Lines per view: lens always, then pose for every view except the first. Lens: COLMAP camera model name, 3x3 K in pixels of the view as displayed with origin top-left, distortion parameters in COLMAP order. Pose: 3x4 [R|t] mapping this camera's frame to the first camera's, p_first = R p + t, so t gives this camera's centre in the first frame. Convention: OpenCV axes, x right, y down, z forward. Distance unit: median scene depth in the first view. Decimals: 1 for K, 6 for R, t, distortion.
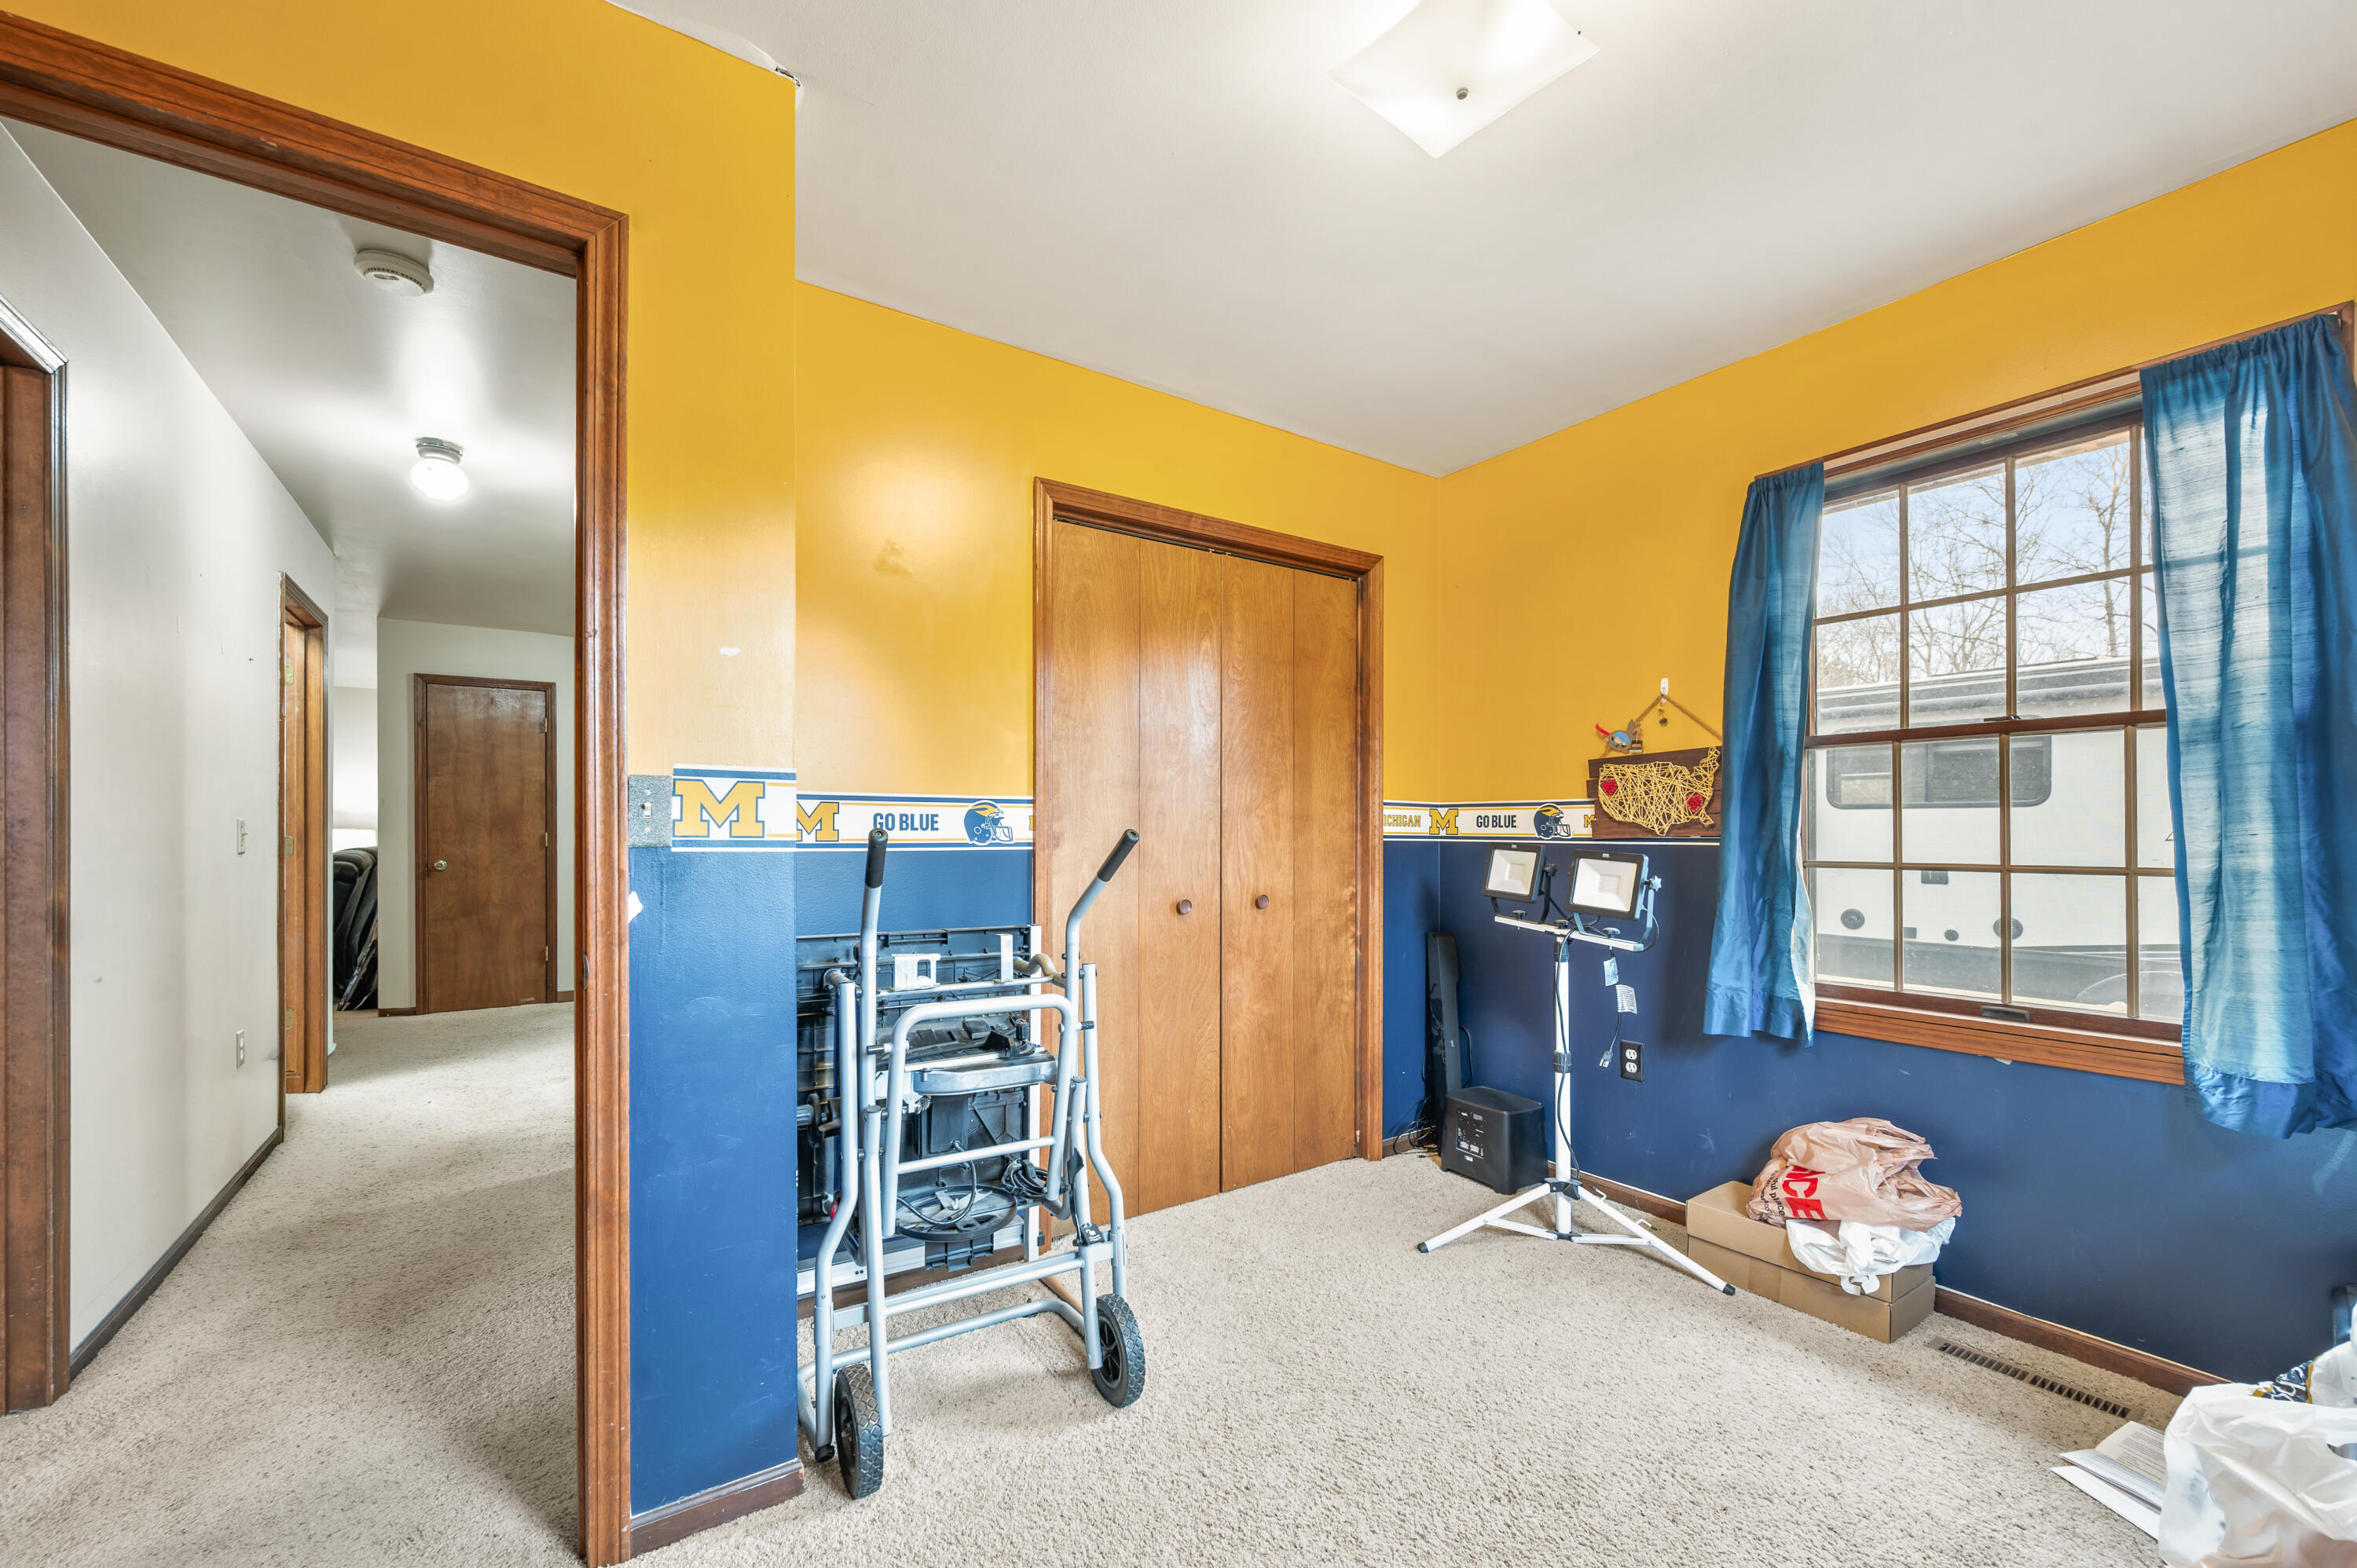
lens RADIAL K [[933.5, 0, 1158.5], [0, 933.5, 824.4], [0, 0, 1]] dist [-0.002404, 0.000418]
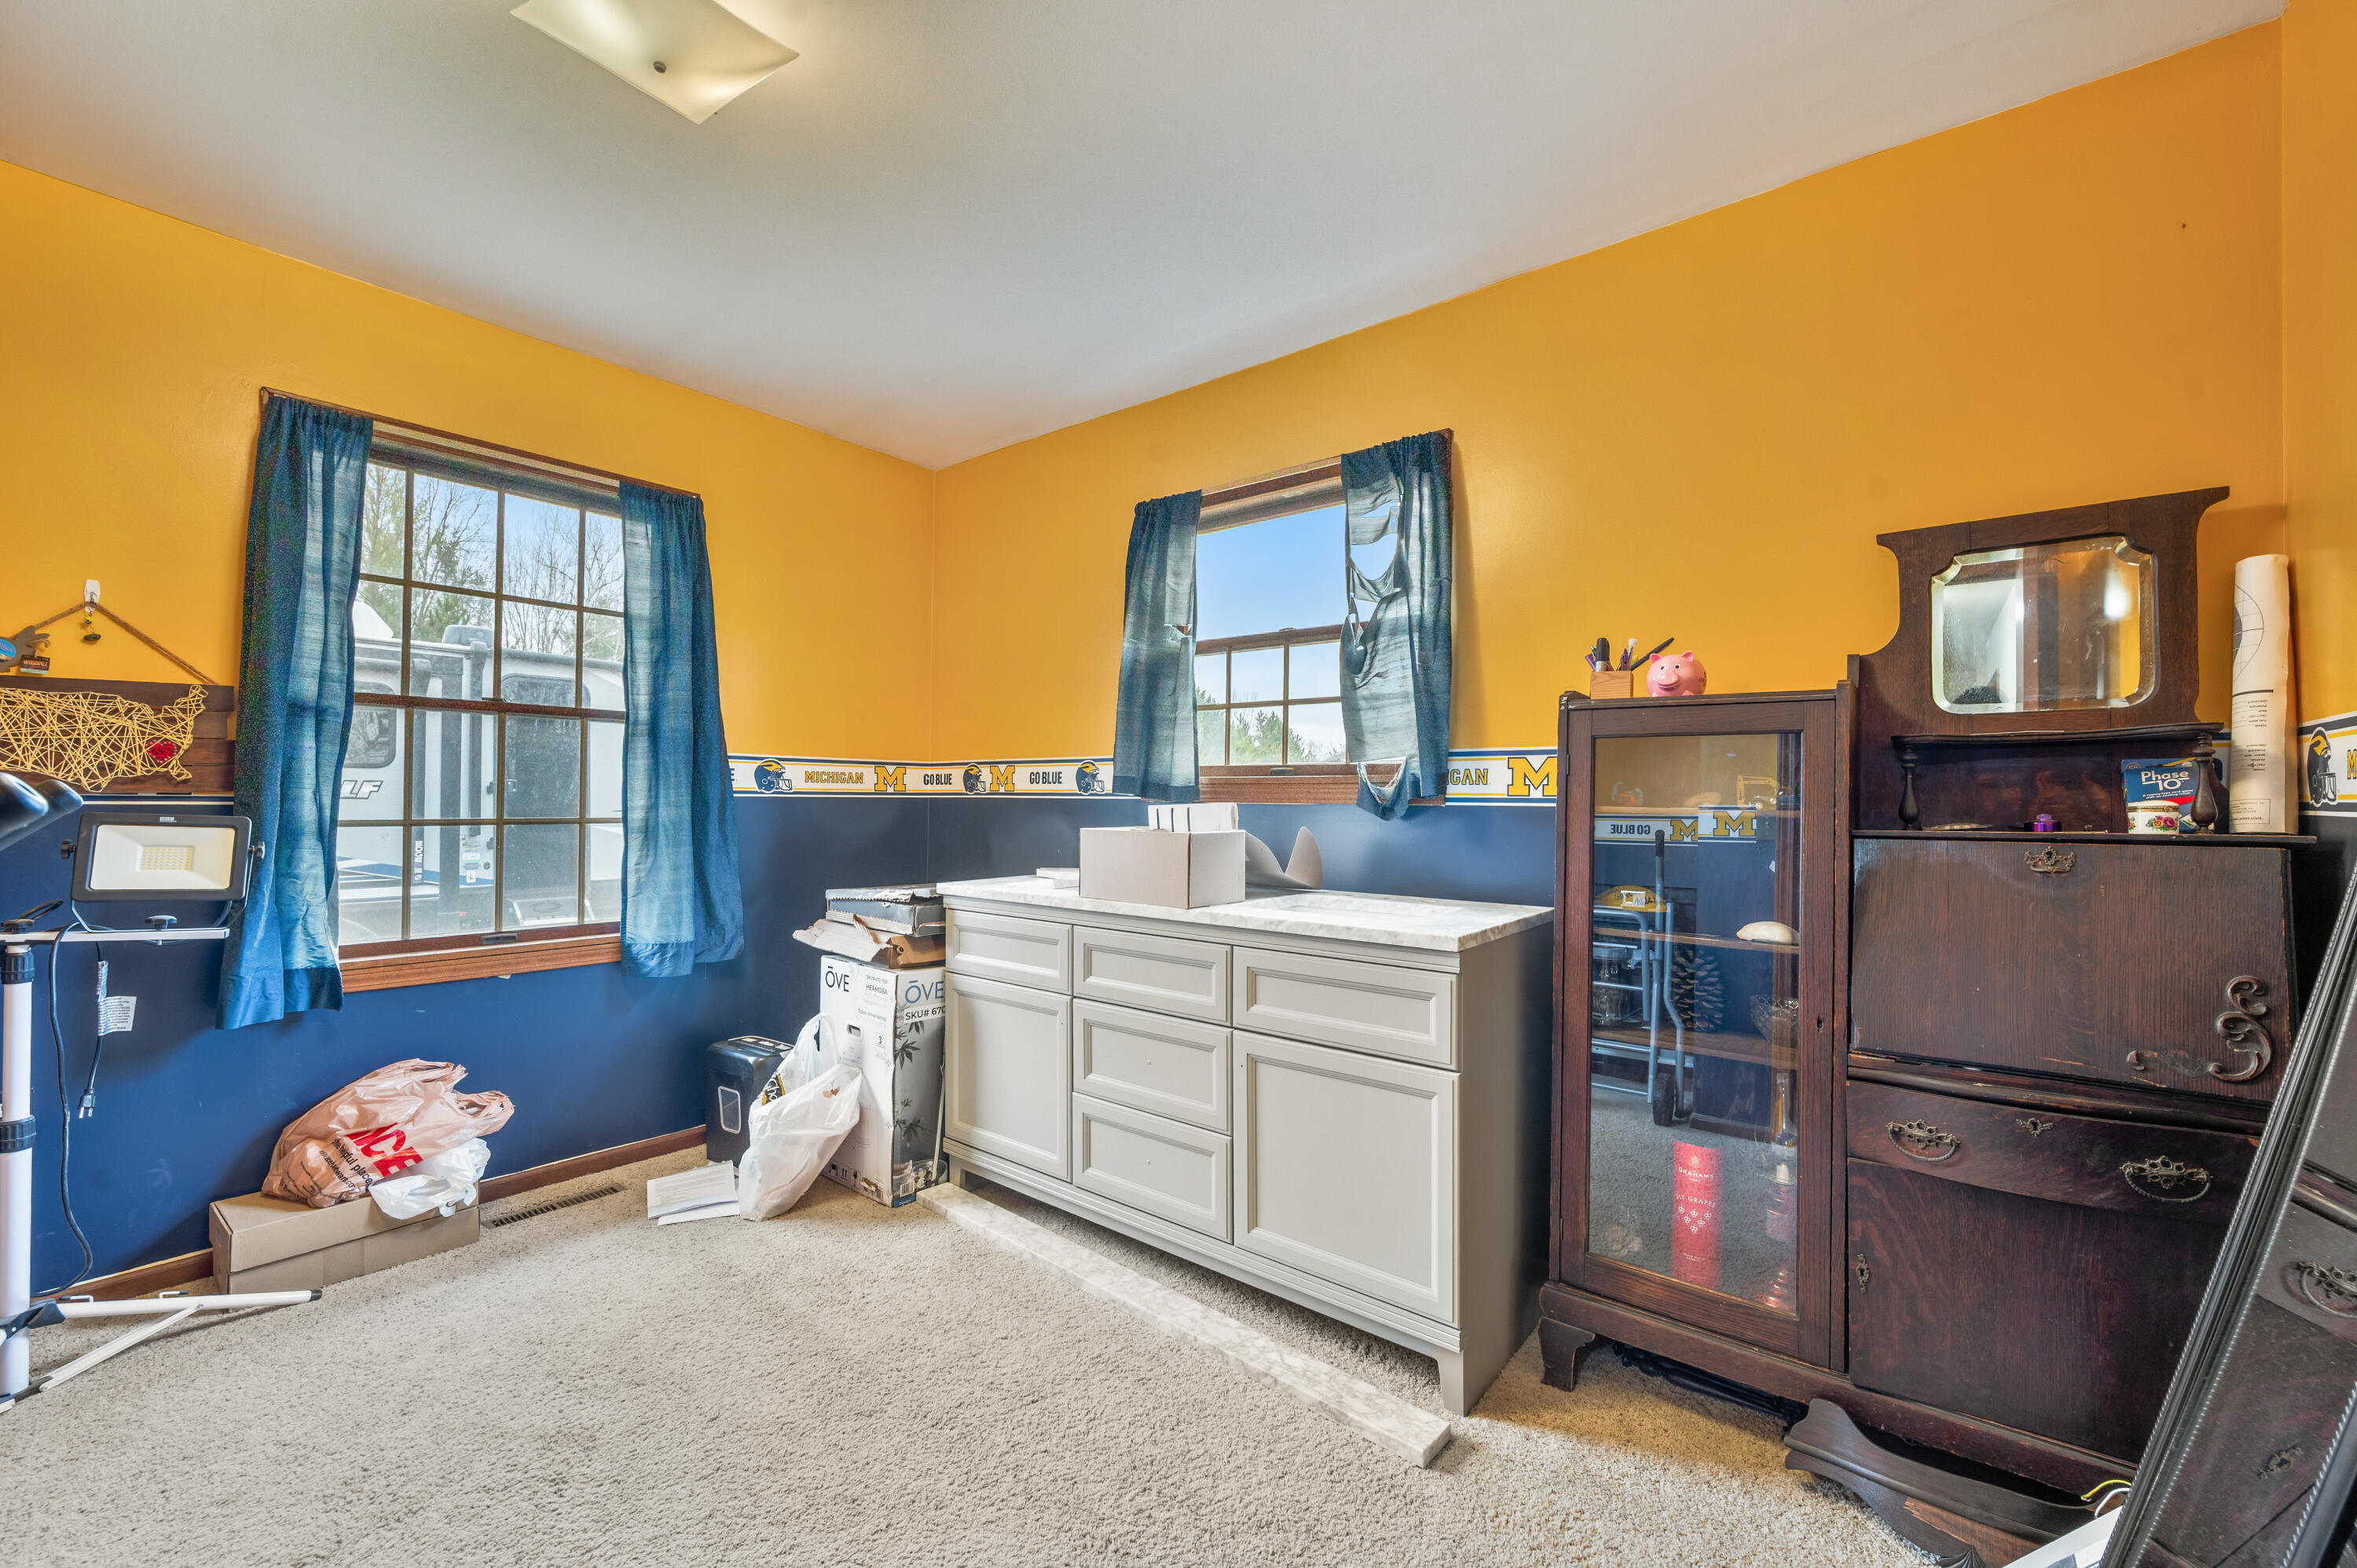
lens RADIAL K [[933.5, 0, 1180.7], [0, 933.5, 795.5], [0, 0, 1]] dist [-0.002404, 0.000418]
pose [[-0.292082, 0.005475, 0.956378, -0.498865], [-0.013879, 0.999854, -0.009962, 0.011667], [-0.956293, -0.016183, -0.291963, 0.466204]]
